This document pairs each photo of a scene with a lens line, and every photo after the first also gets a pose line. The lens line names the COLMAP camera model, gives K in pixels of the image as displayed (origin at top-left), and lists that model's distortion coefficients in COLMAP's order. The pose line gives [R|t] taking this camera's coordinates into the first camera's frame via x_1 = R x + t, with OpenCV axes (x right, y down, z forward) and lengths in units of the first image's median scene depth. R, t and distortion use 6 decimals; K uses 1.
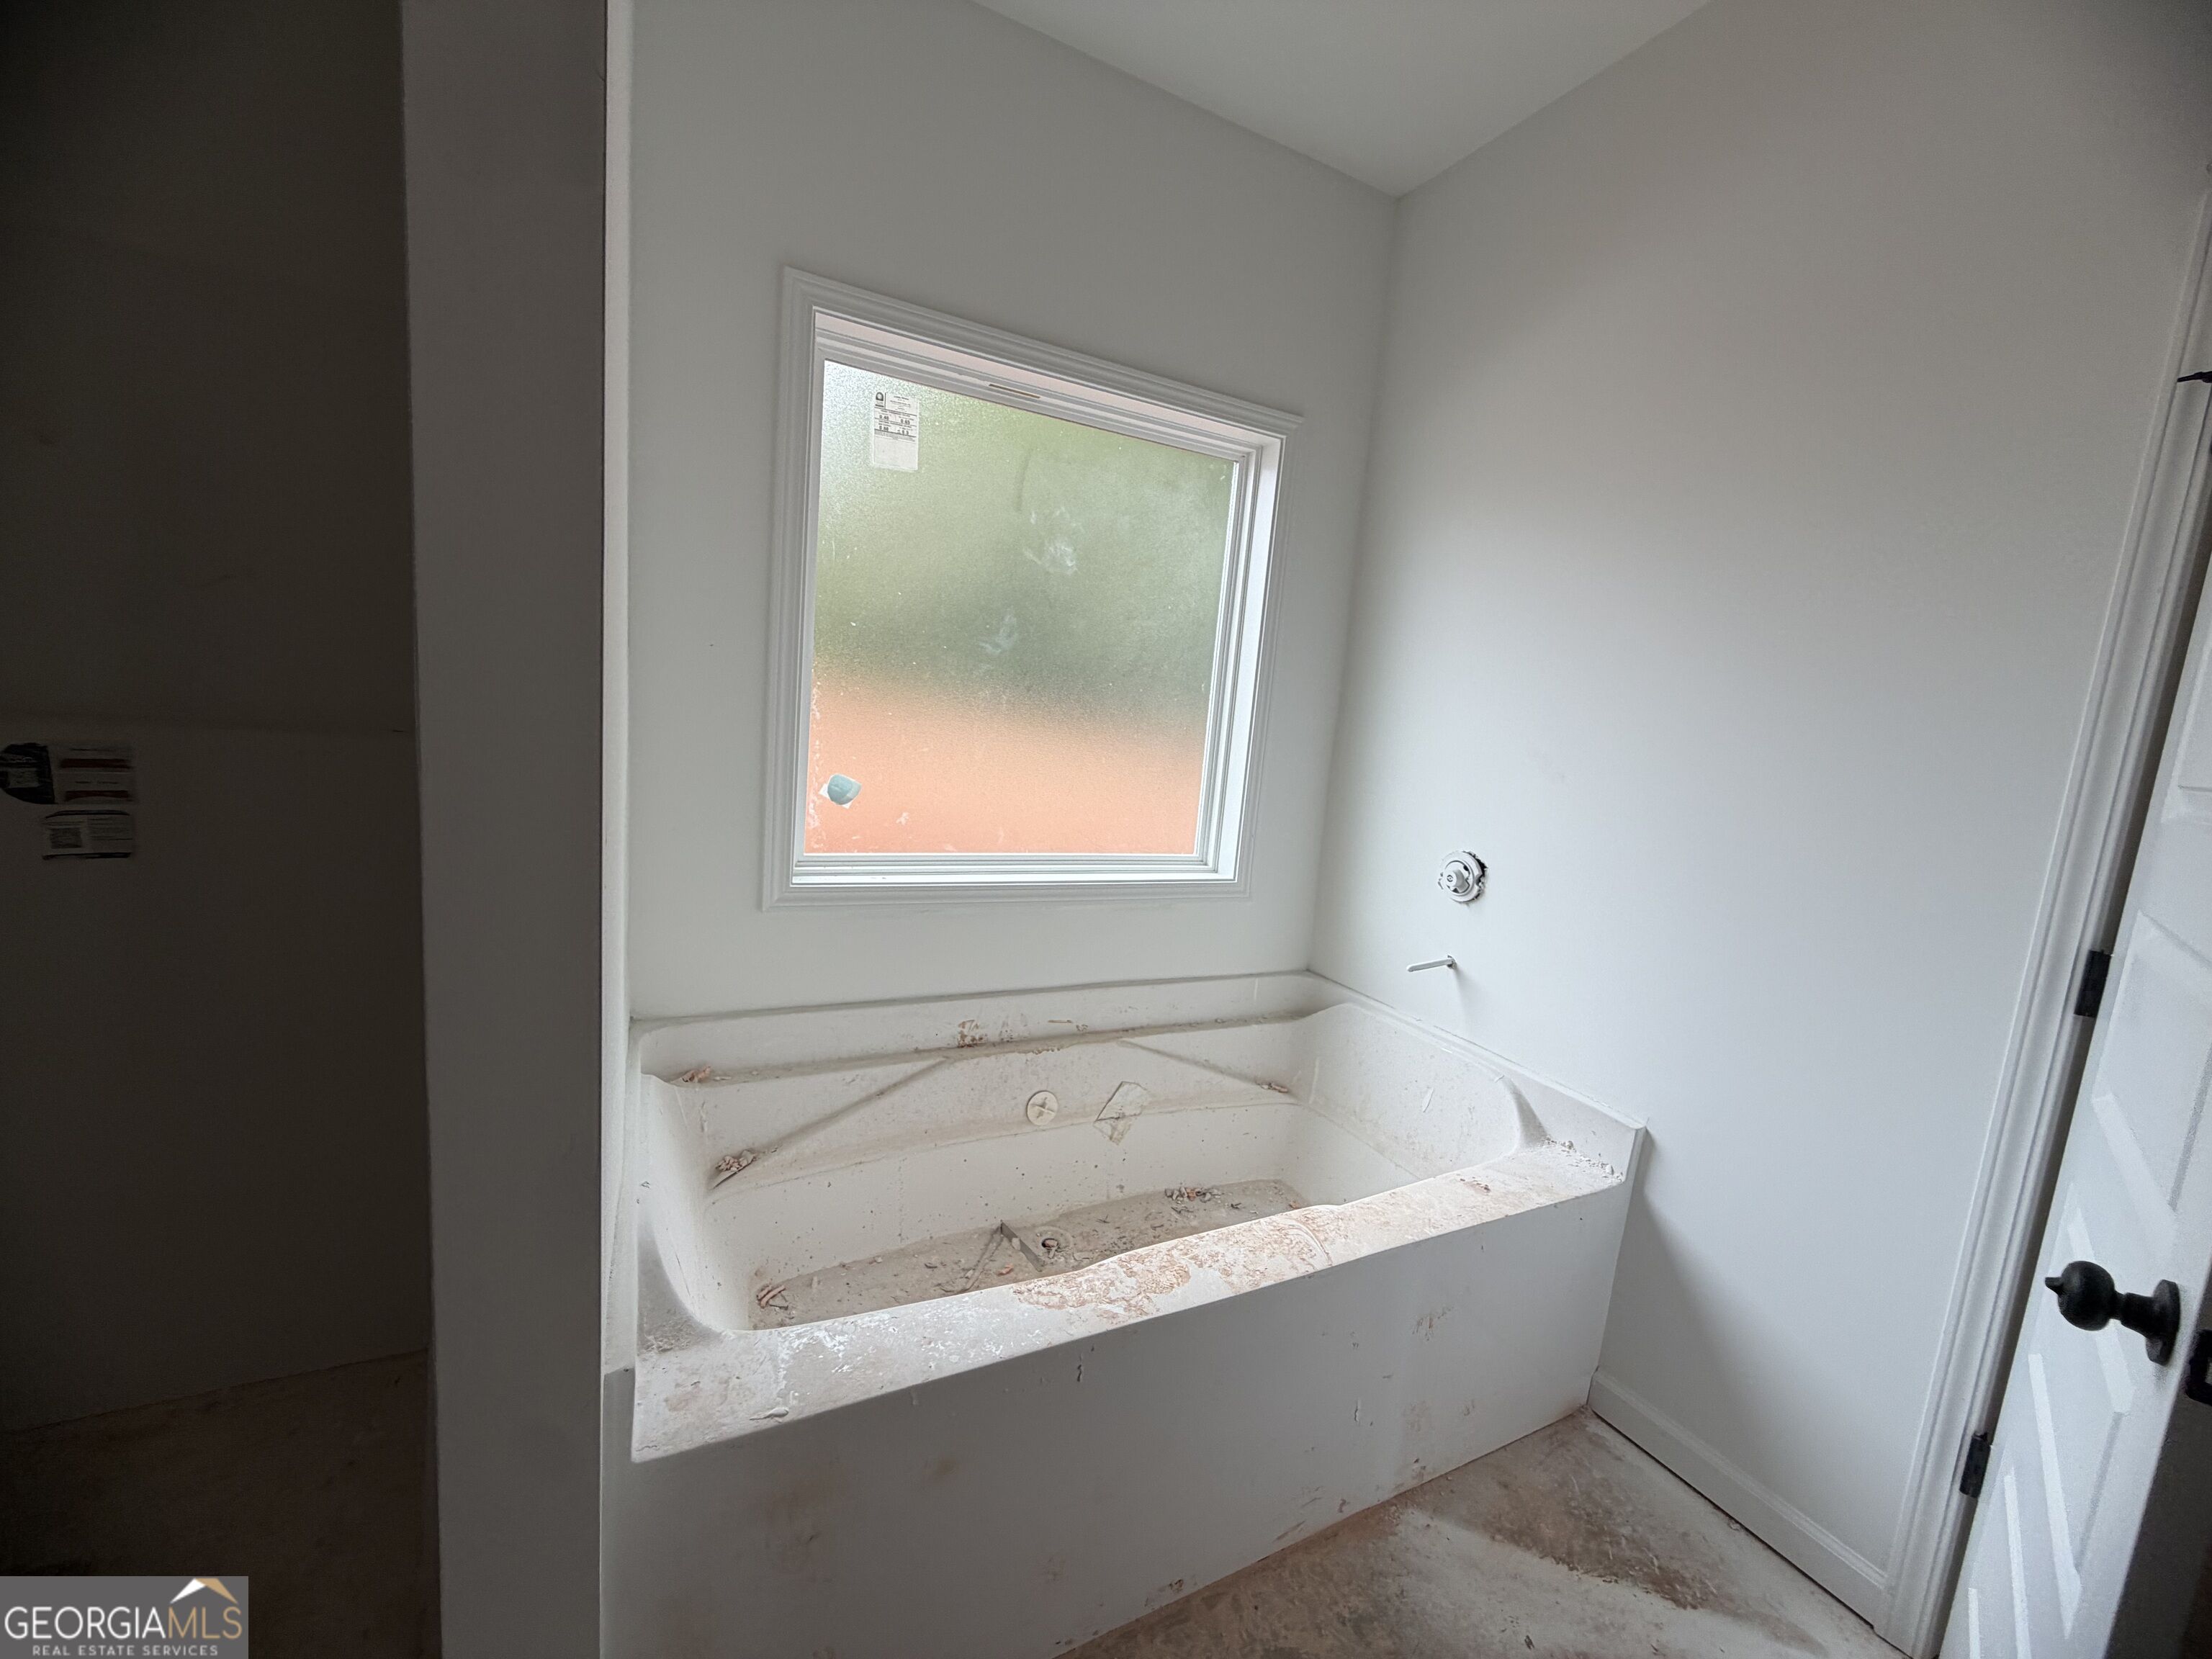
lens RADIAL K [[882.1, 0, 1106.6], [0, 882.1, 830.0], [0, 0, 1]] dist [0.000326, -0.000116]
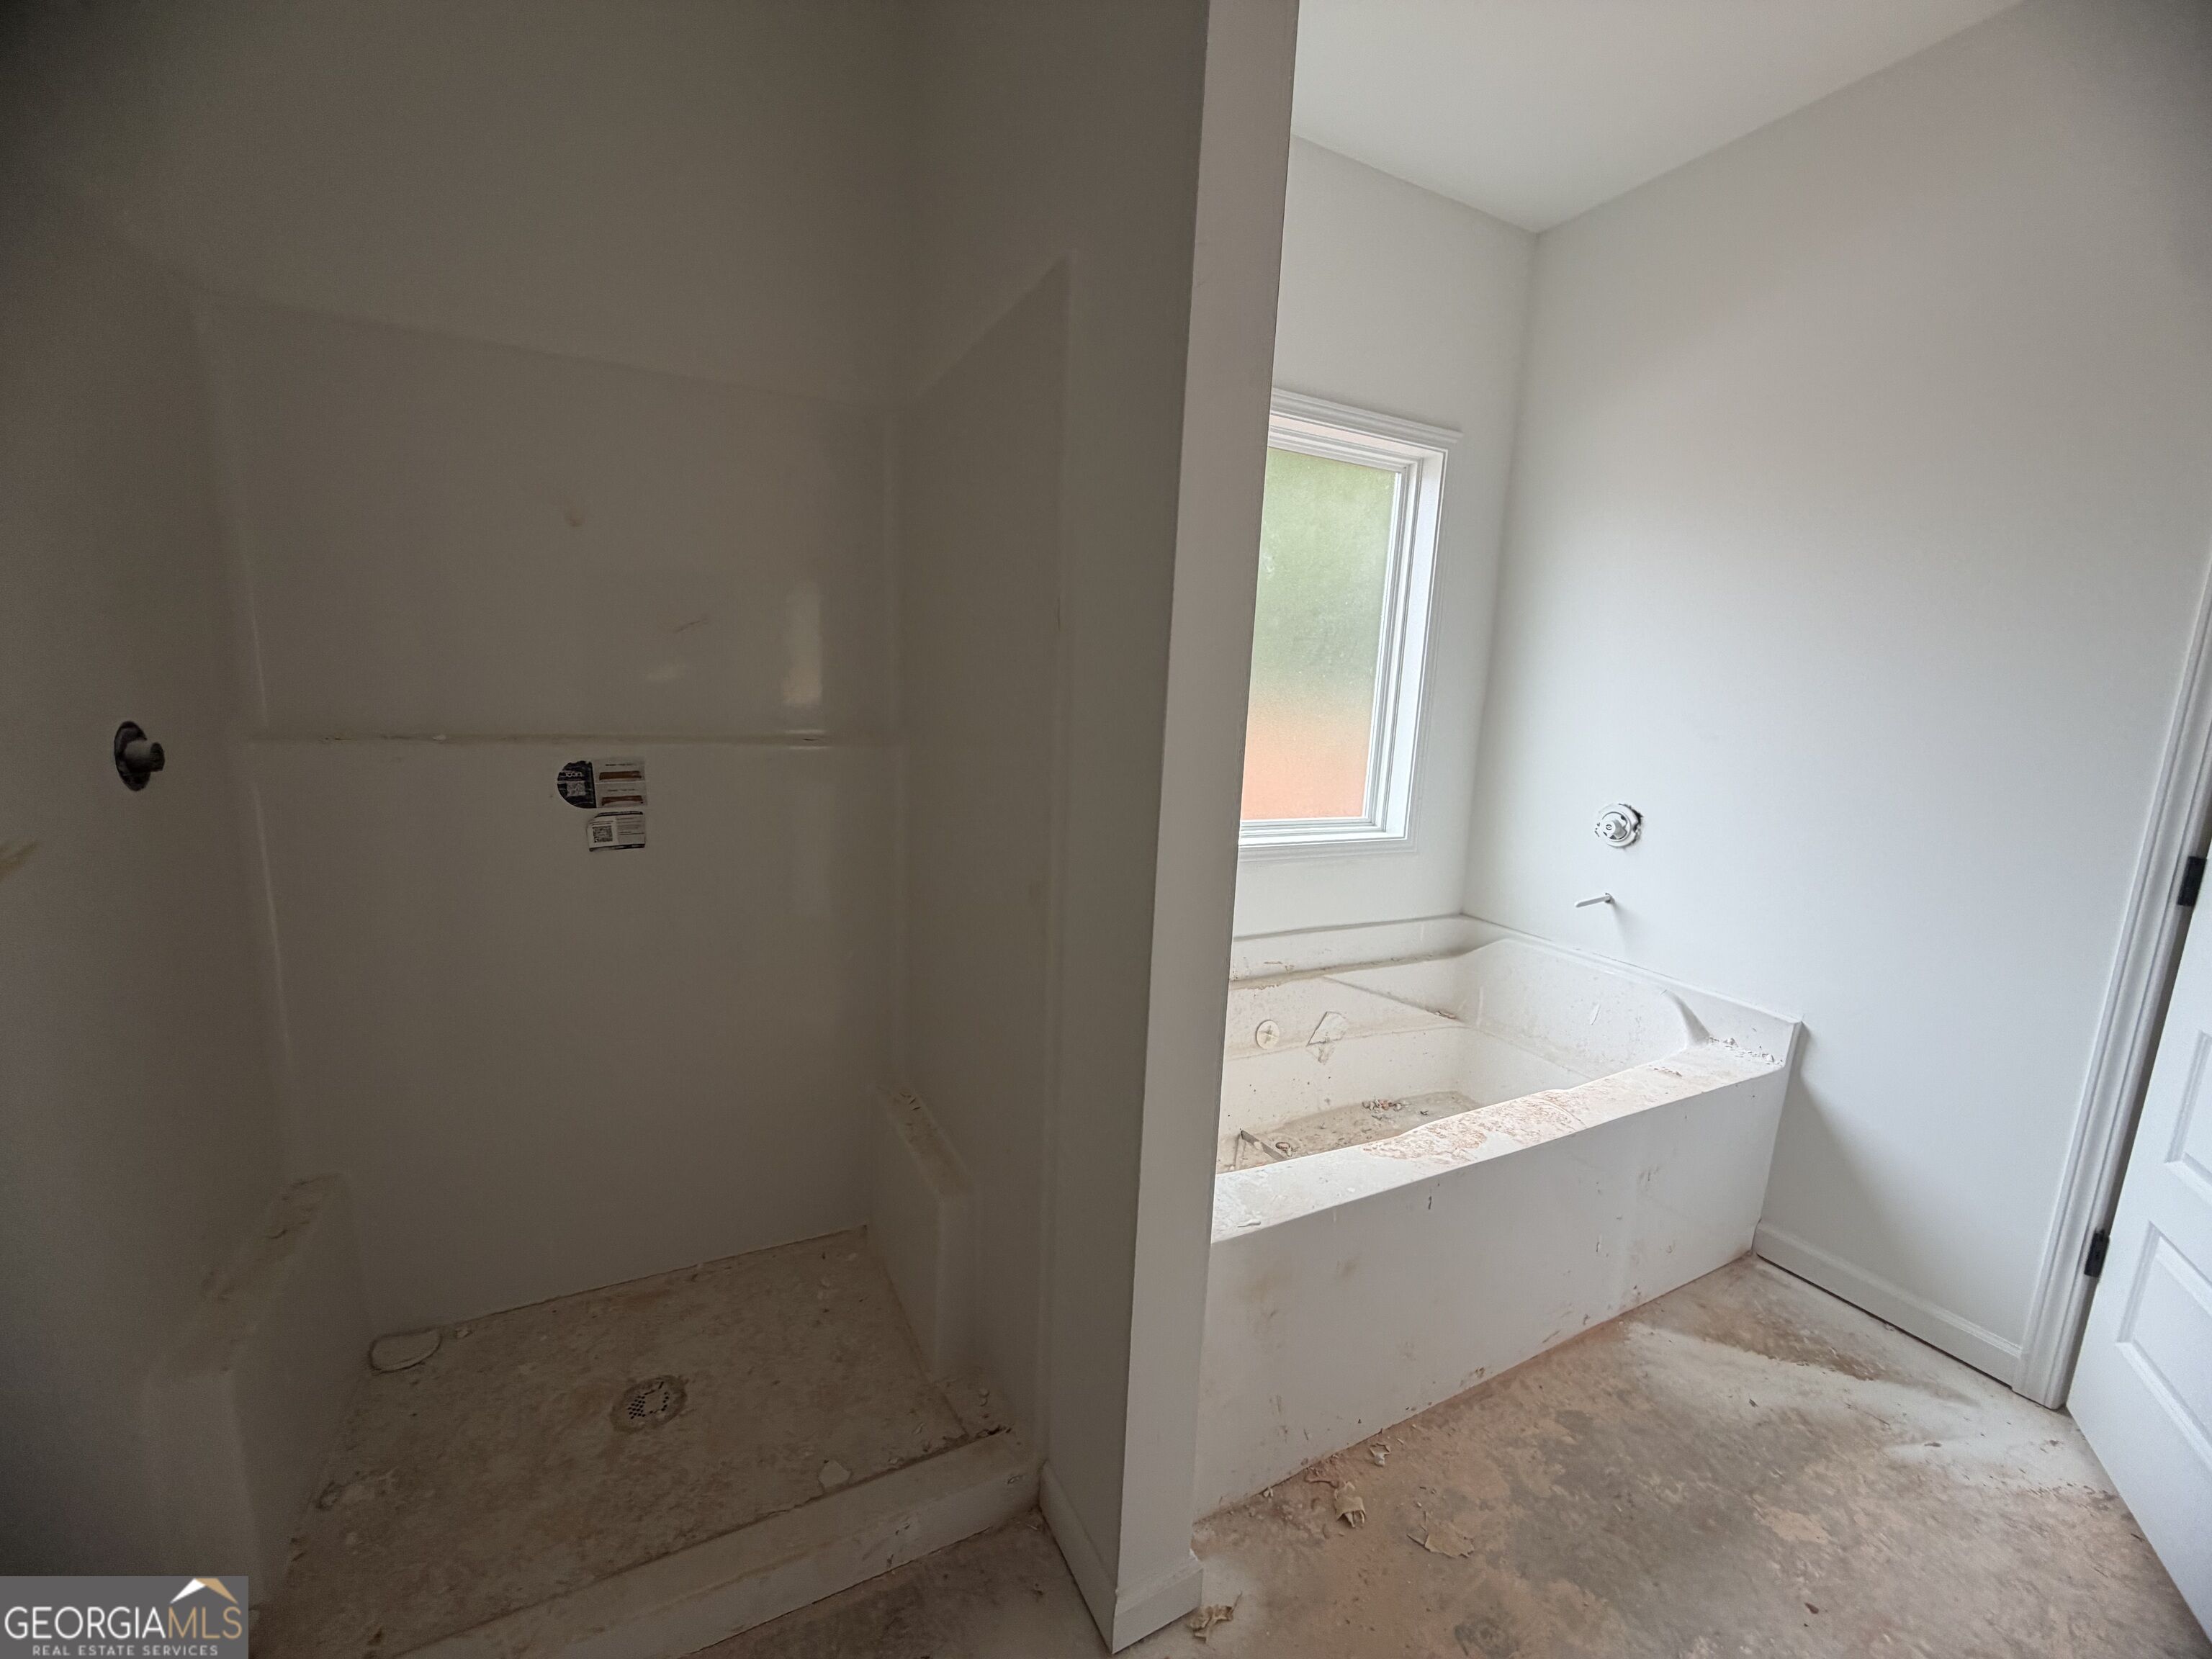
lens RADIAL K [[882.1, 0, 1104.1], [0, 882.1, 830.8], [0, 0, 1]] dist [0.000326, -0.000116]
pose [[0.999192, -0.040096, -0.002923, -0.351053], [0.040167, 0.998727, 0.030496, -0.004342], [0.001697, -0.030589, 0.999531, -0.223967]]
